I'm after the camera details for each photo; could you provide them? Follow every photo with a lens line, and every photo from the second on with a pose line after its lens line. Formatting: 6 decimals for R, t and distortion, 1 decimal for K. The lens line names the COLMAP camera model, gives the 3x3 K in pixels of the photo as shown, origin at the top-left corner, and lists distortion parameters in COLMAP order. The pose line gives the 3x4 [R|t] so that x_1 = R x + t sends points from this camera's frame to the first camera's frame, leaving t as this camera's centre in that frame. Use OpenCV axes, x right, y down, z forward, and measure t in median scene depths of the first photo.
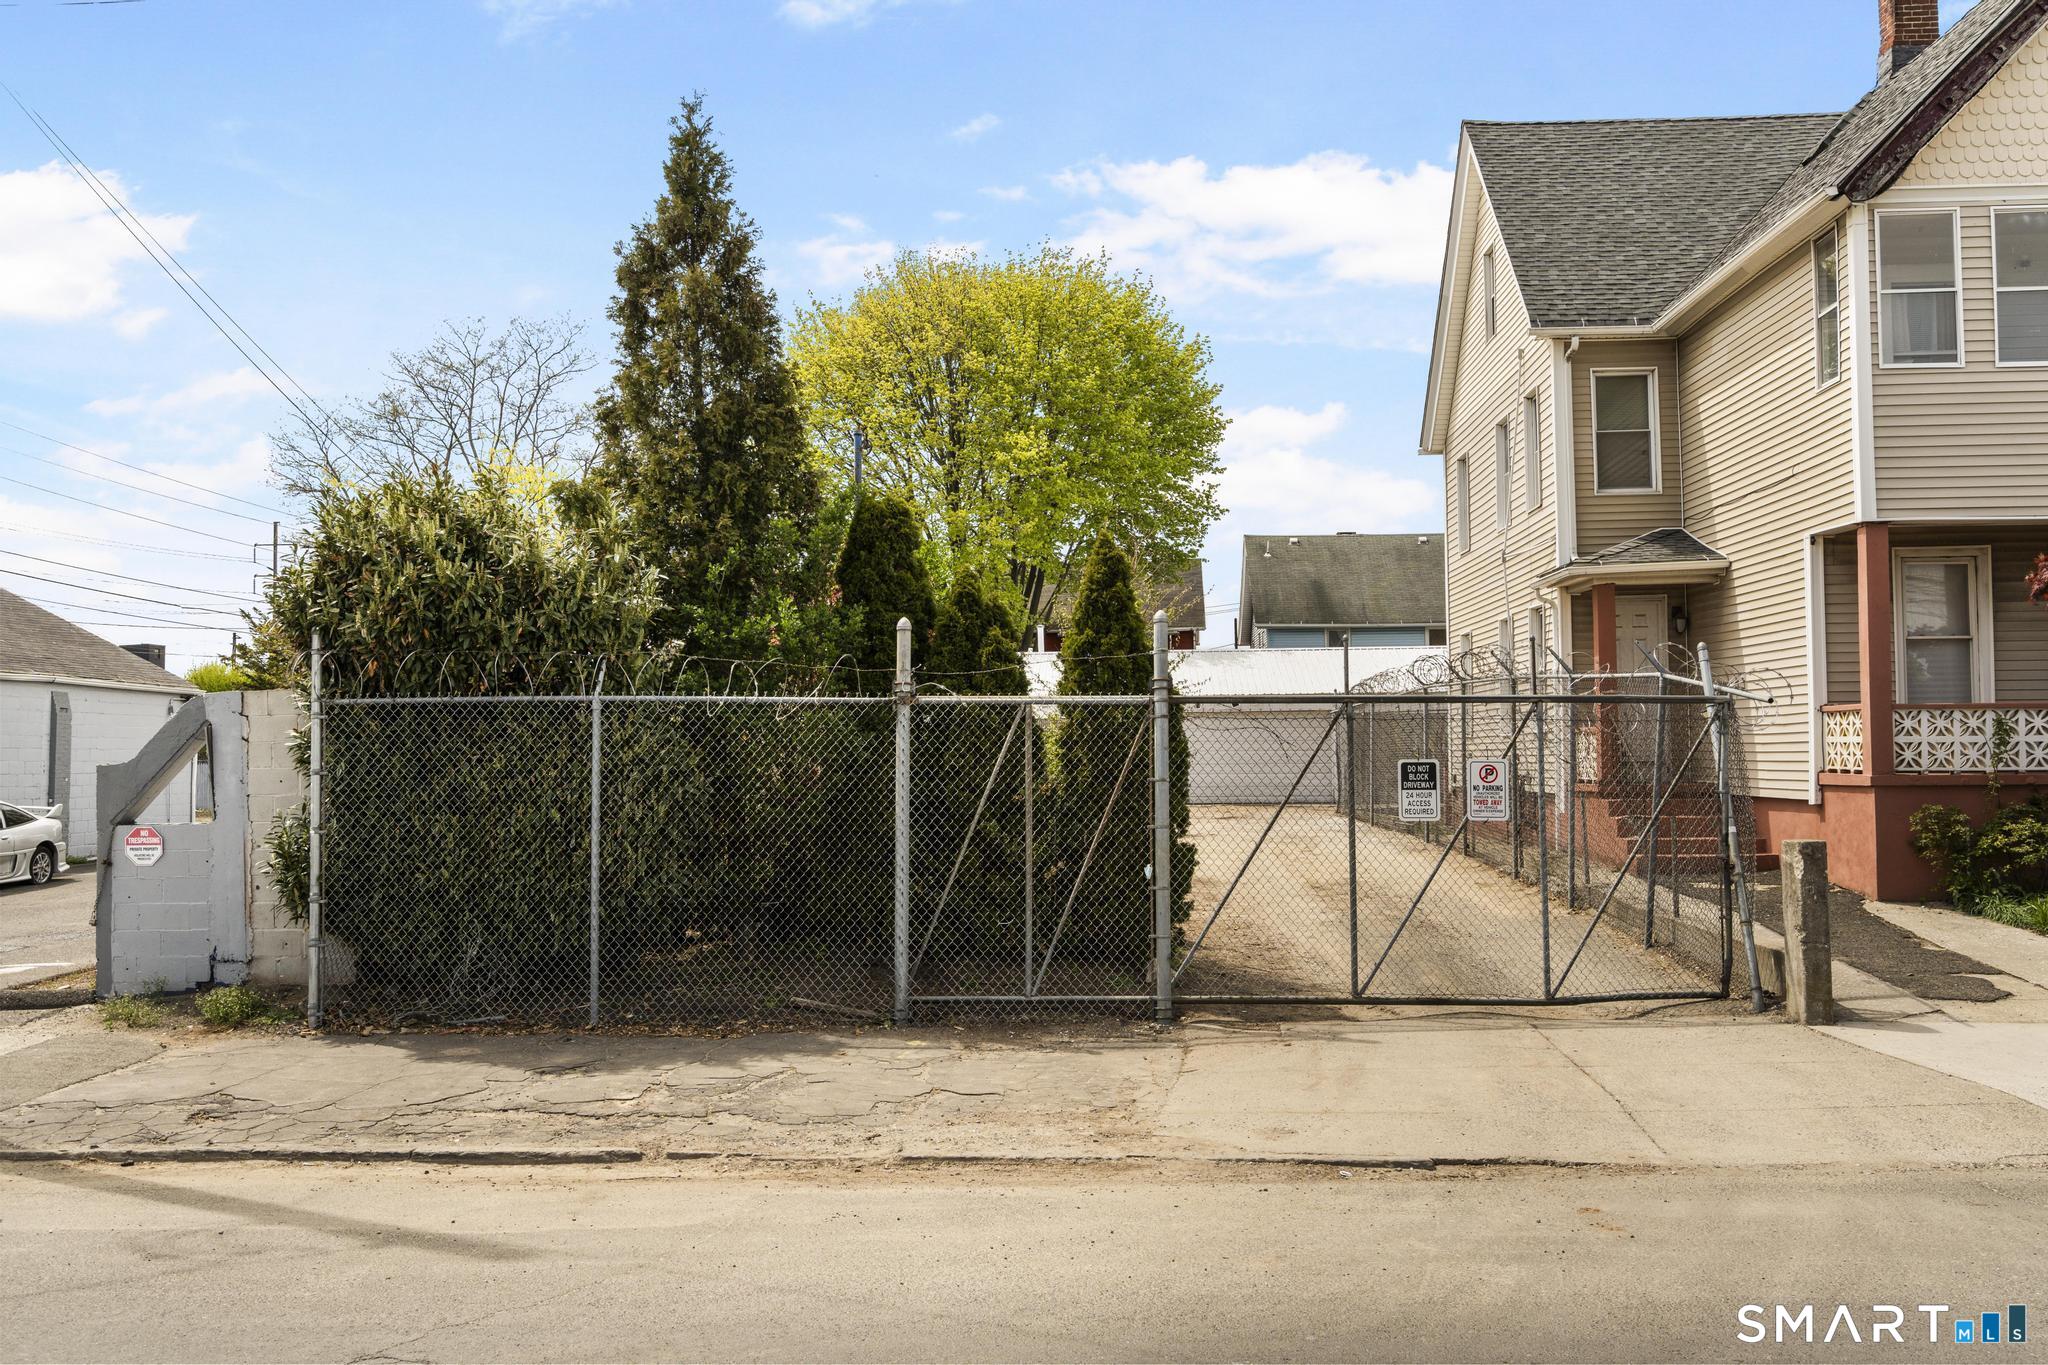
lens RADIAL K [[1796.4, 0, 1024.0], [0, 1796.4, 682.5], [0, 0, 1]] dist [-0.000910, -0.001108]
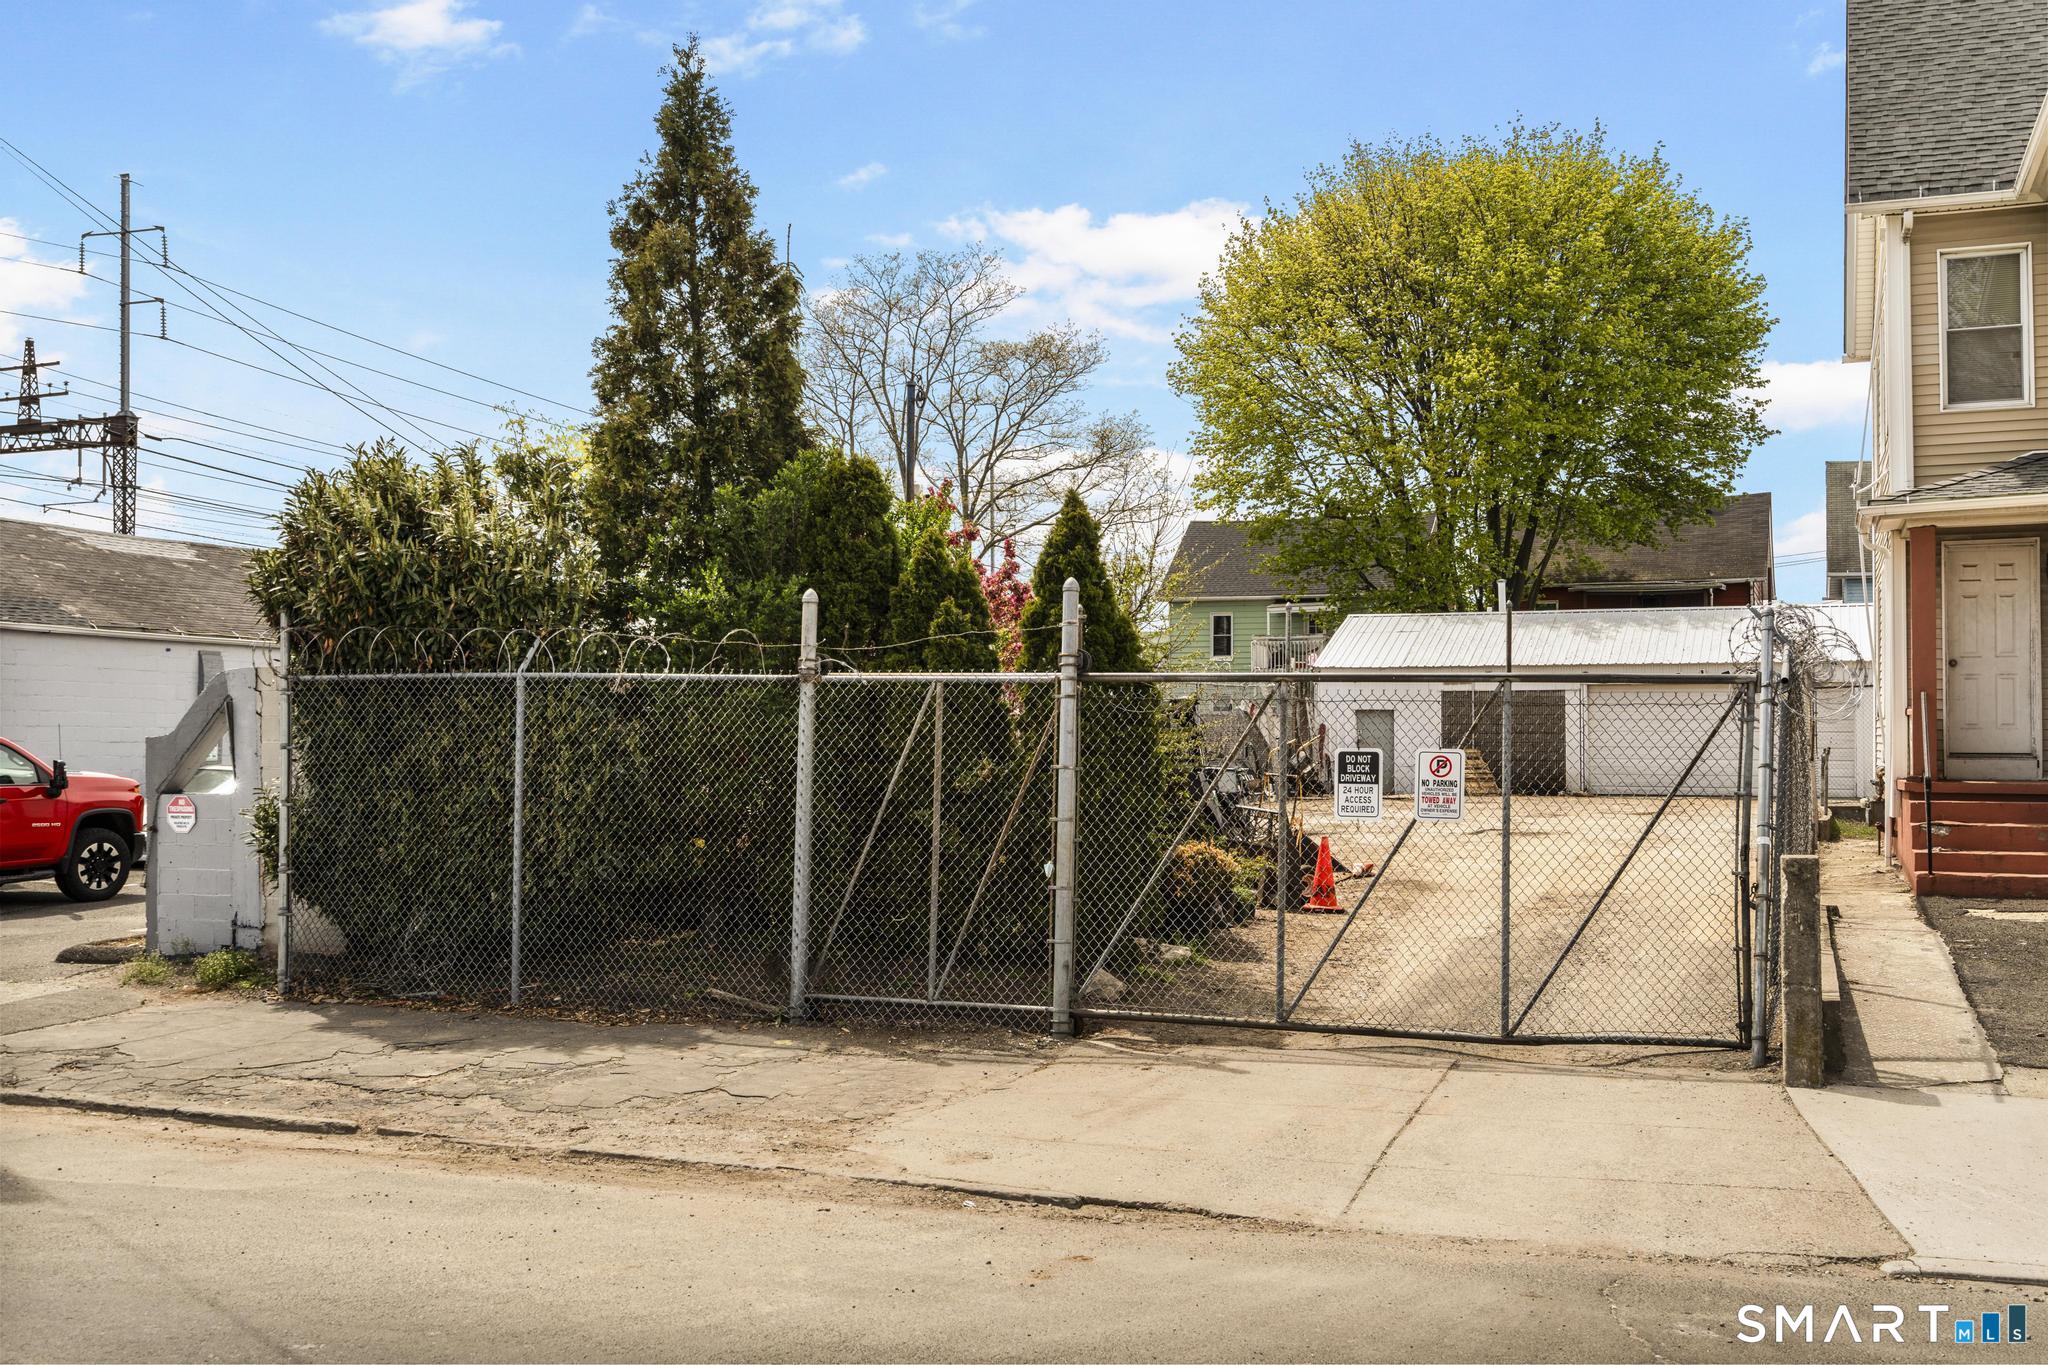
lens RADIAL K [[2087.5, 0, 1024.0], [0, 2087.5, 682.5], [0, 0, 1]] dist [0.005987, -0.008358]
pose [[0.943927, 0.003037, -0.330141, 0.398737], [0.003132, 0.999830, 0.018153, -0.006948], [0.330140, -0.018169, 0.943757, 0.011163]]
